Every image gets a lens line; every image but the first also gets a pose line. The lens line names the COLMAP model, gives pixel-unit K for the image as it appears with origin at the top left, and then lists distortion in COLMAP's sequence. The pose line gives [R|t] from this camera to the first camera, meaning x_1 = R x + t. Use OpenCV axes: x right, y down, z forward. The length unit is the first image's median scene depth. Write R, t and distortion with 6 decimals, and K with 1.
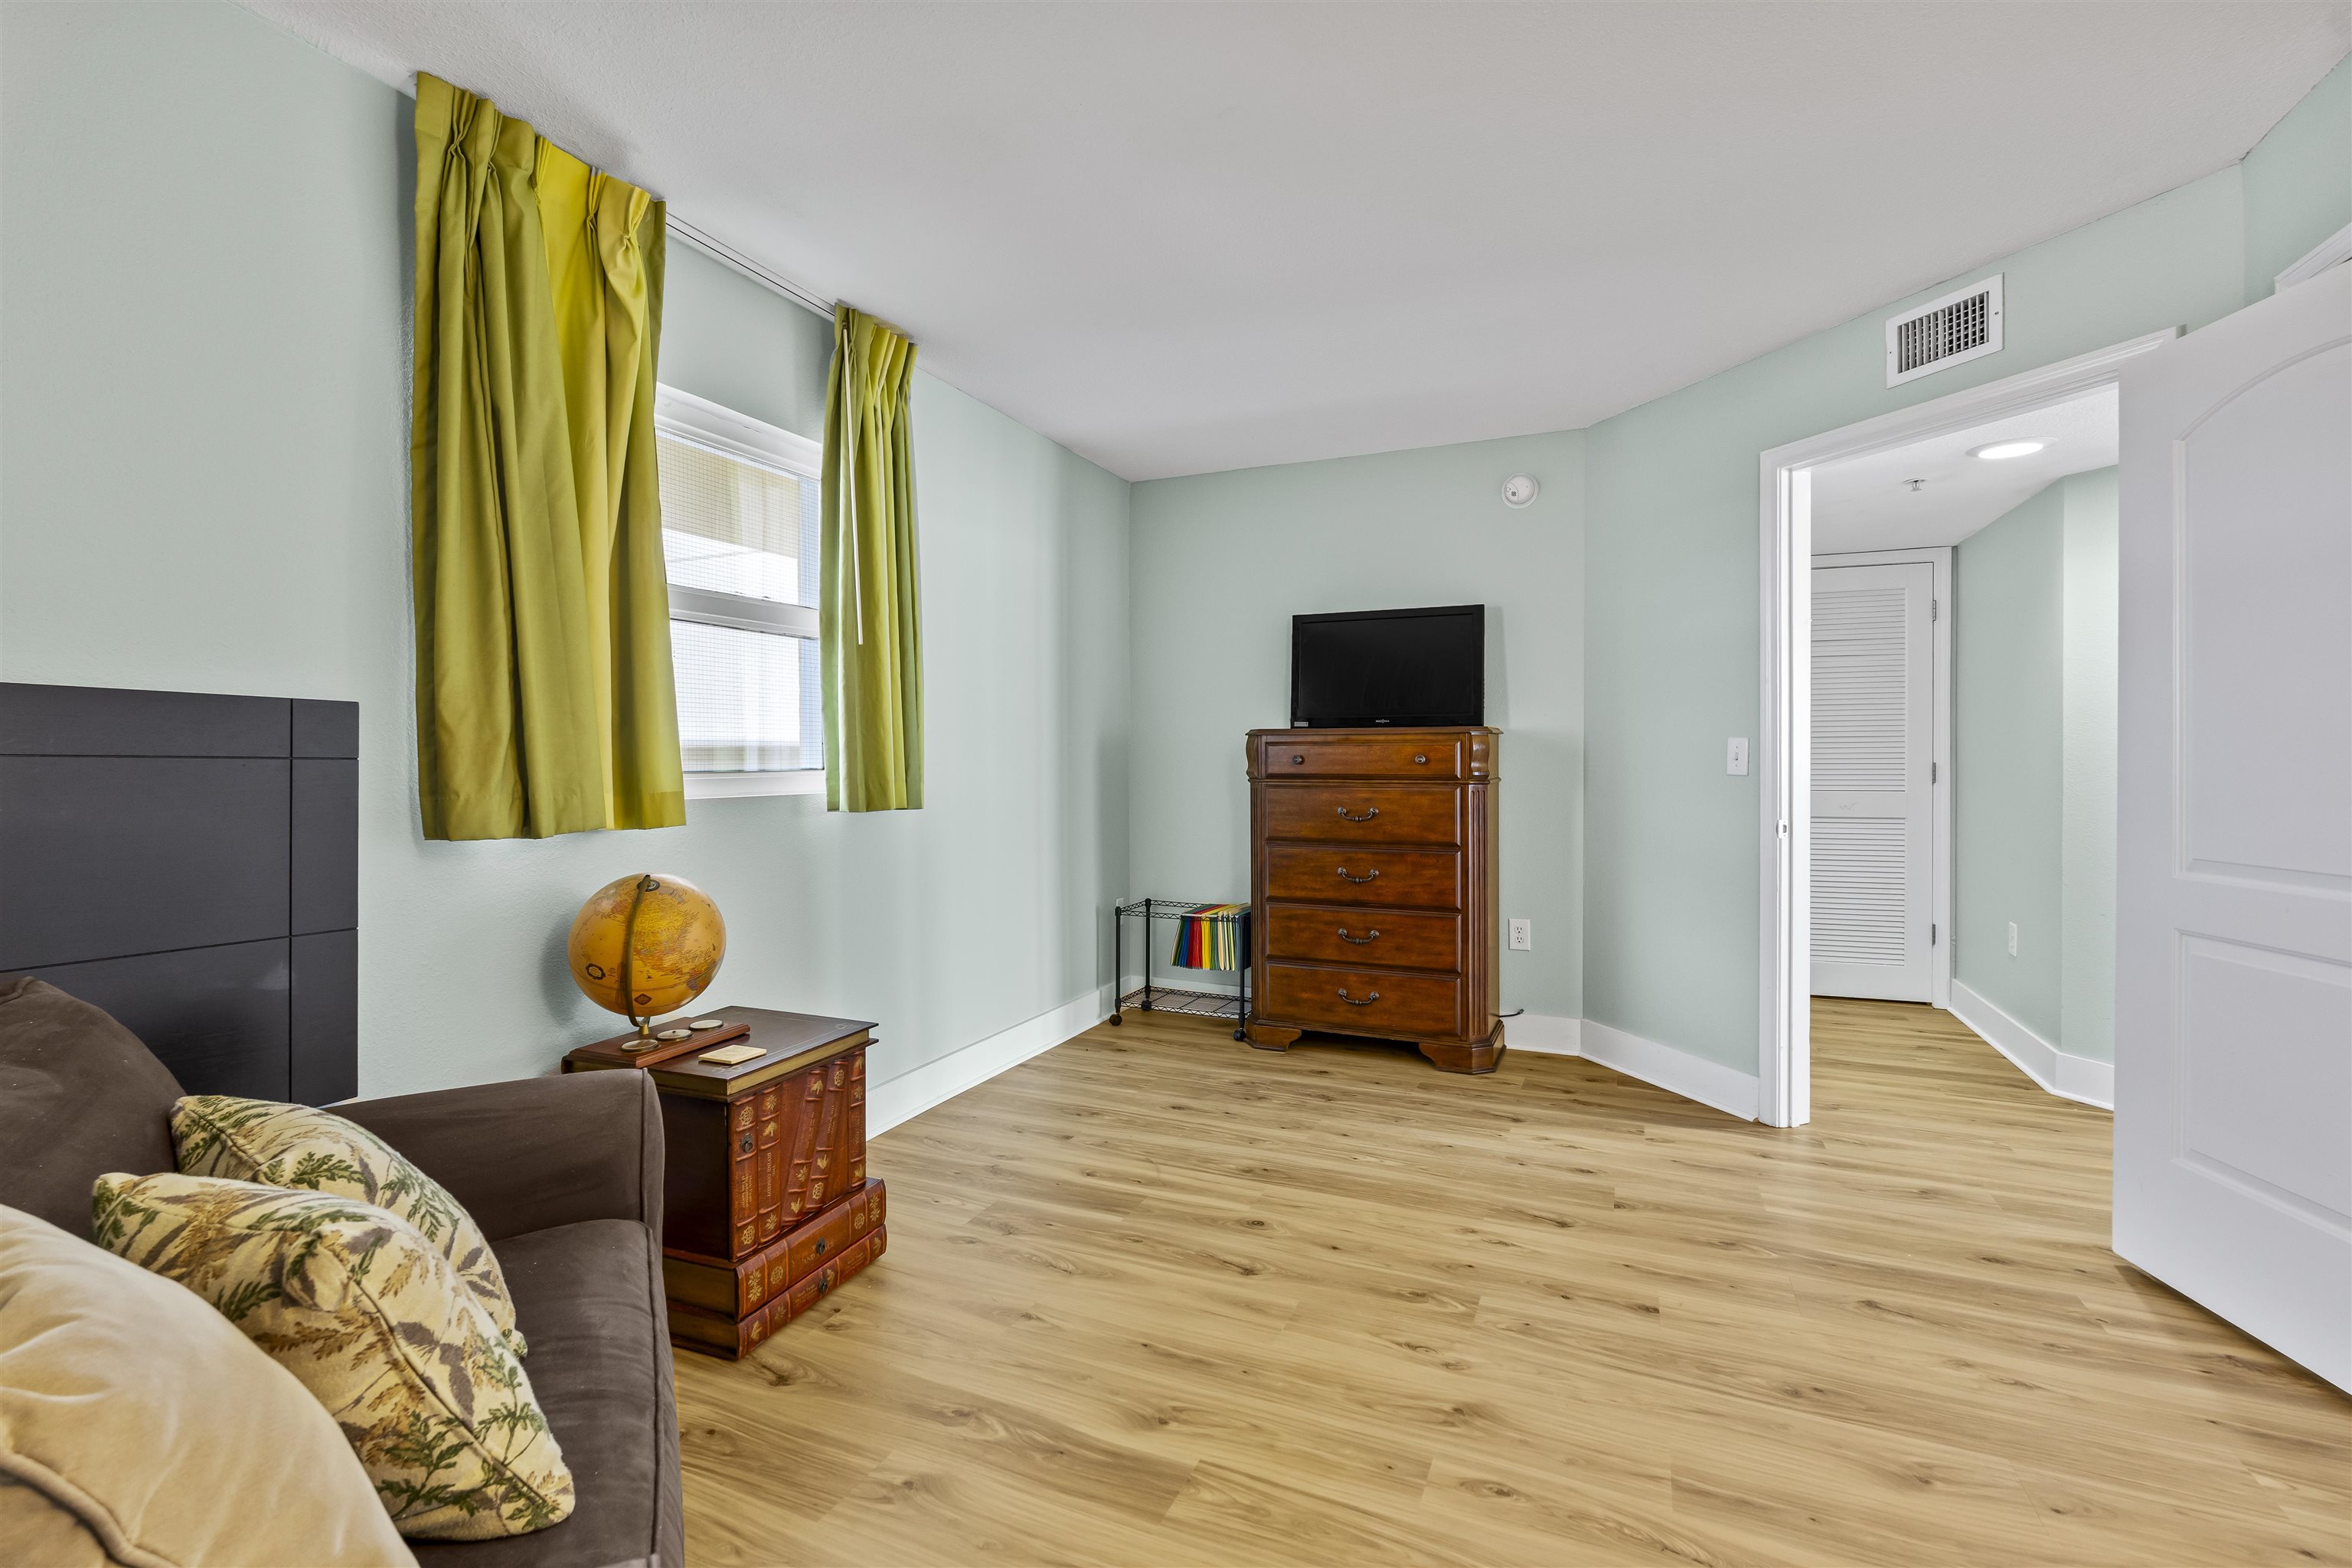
lens RADIAL K [[1052.0, 0, 1168.6], [0, 1052.0, 750.2], [0, 0, 1]] dist [-0.005561, 0.000405]
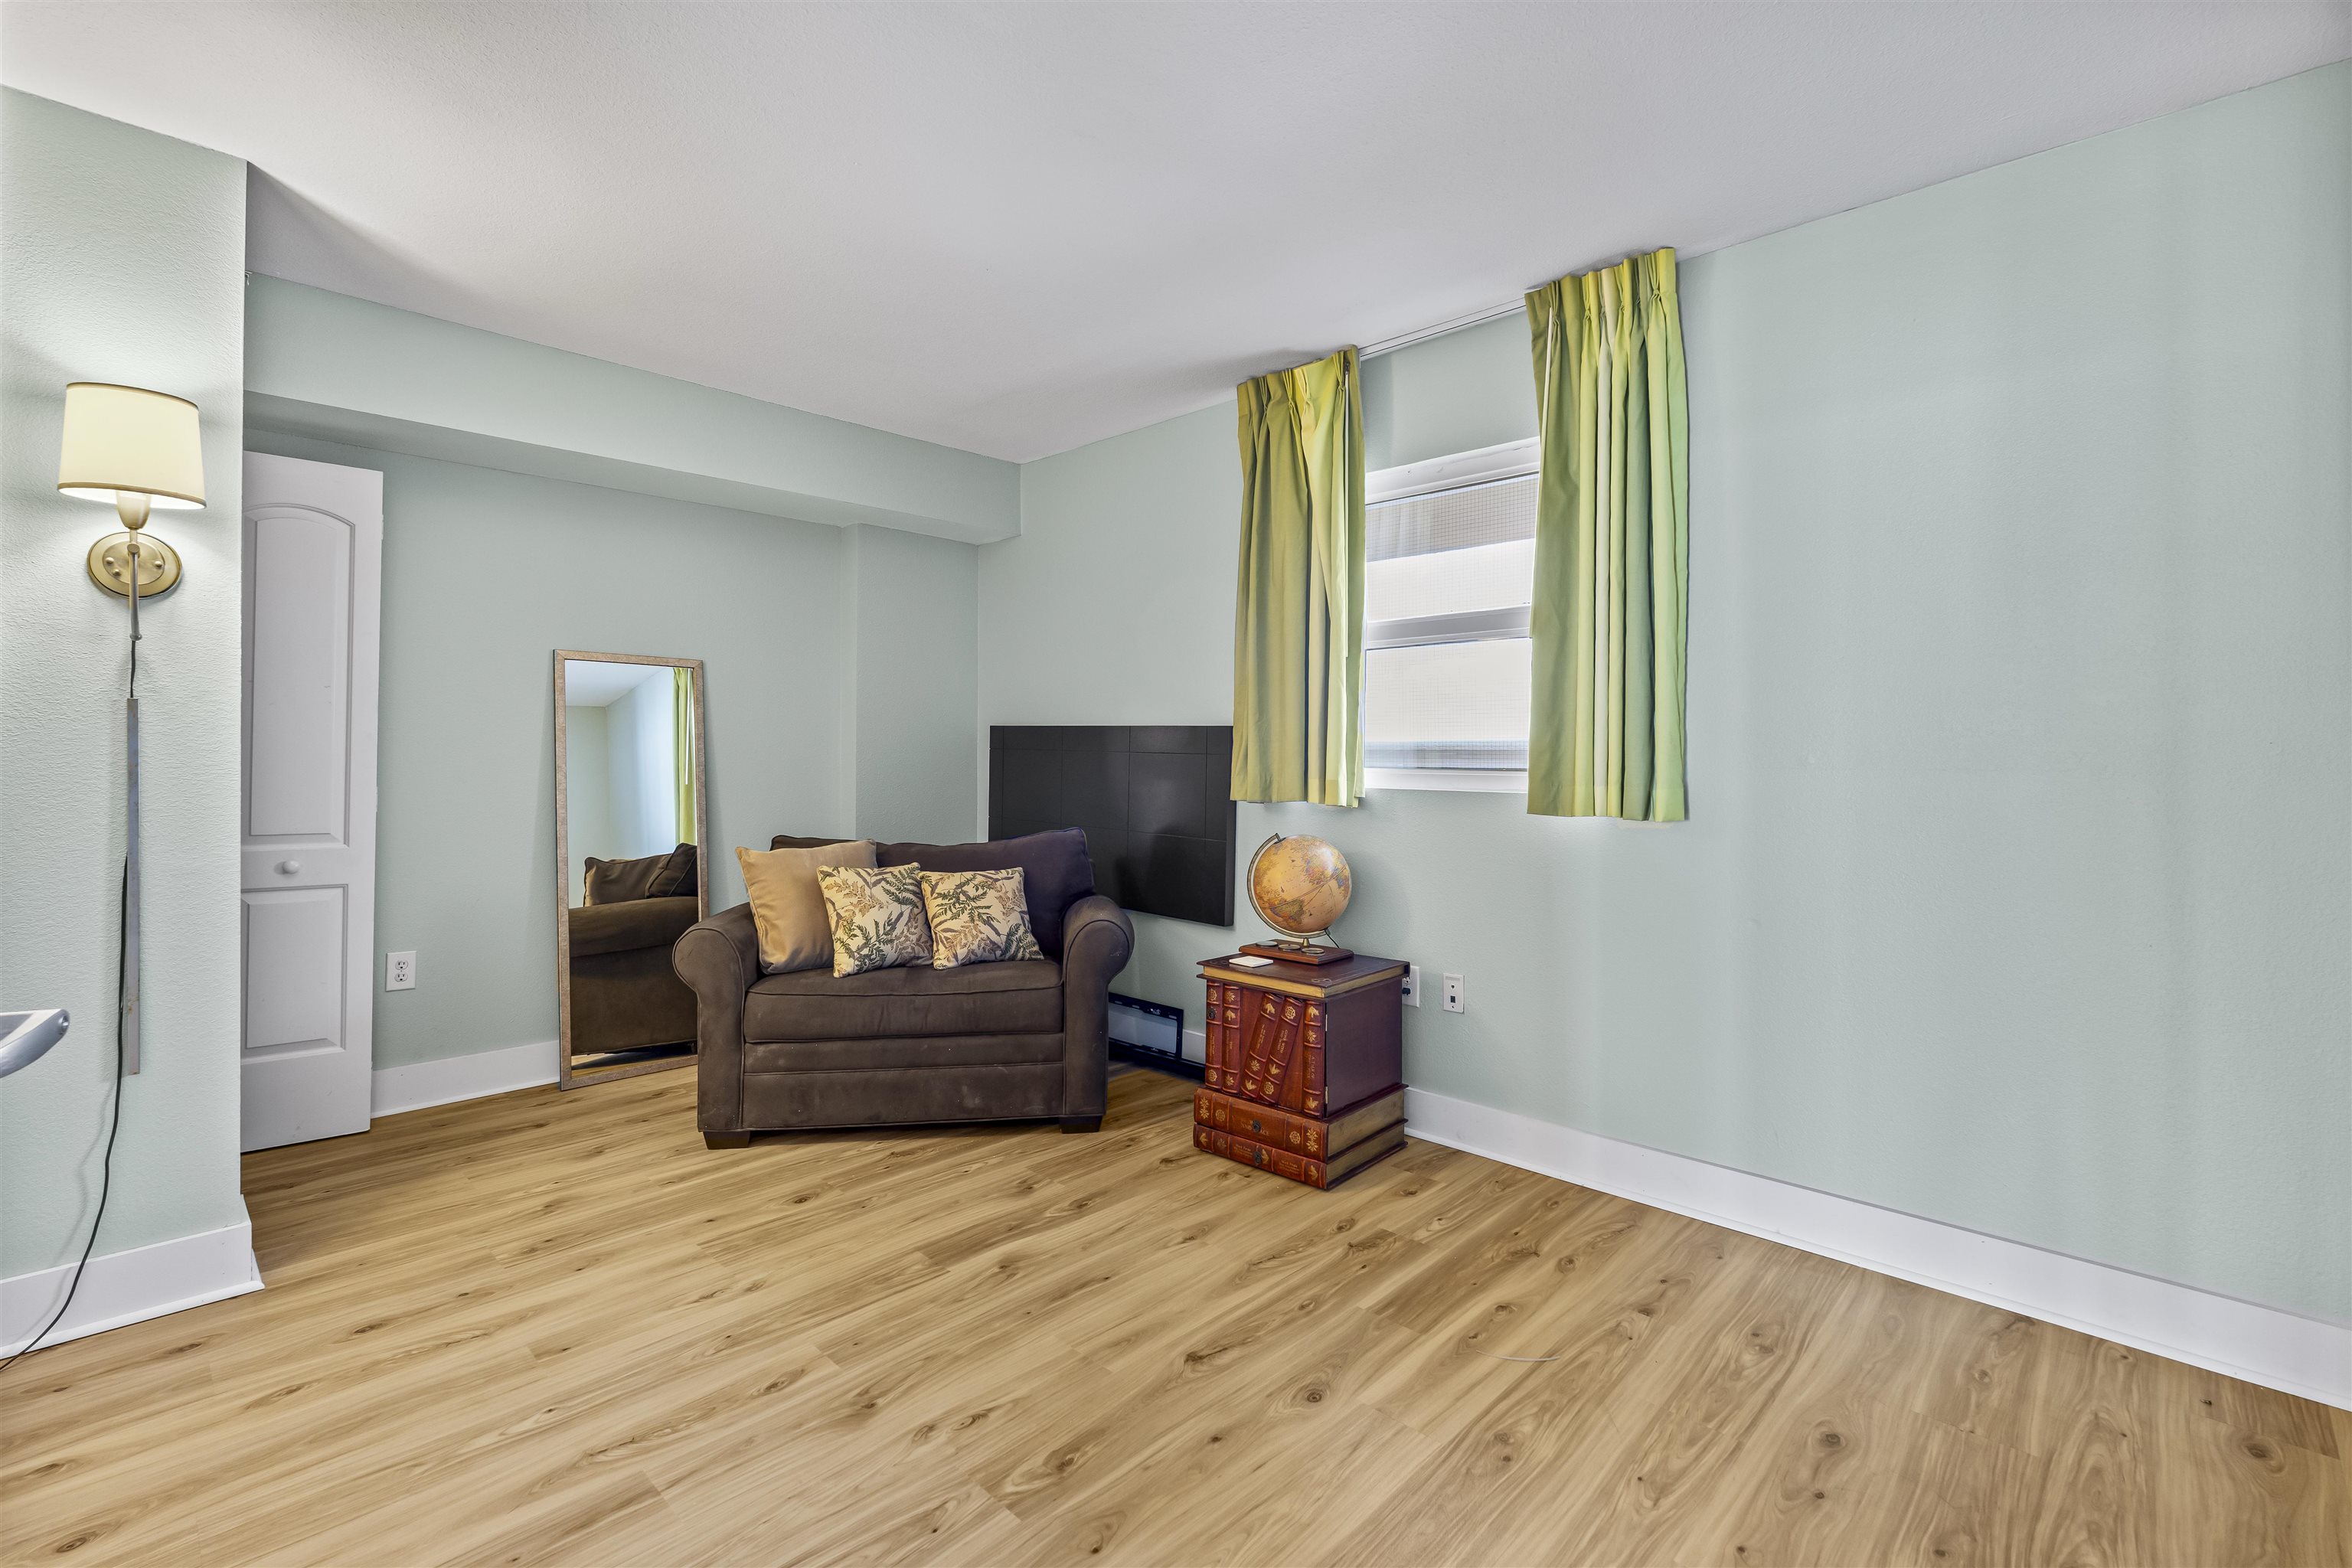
lens RADIAL K [[1052.0, 0, 1168.6], [0, 1052.0, 750.2], [0, 0, 1]] dist [-0.005561, 0.000405]
pose [[-0.359864, -0.008112, -0.932969, 0.971243], [-0.000848, 0.999965, -0.008368, 0.016110], [0.933004, -0.002220, -0.359858, 1.425359]]
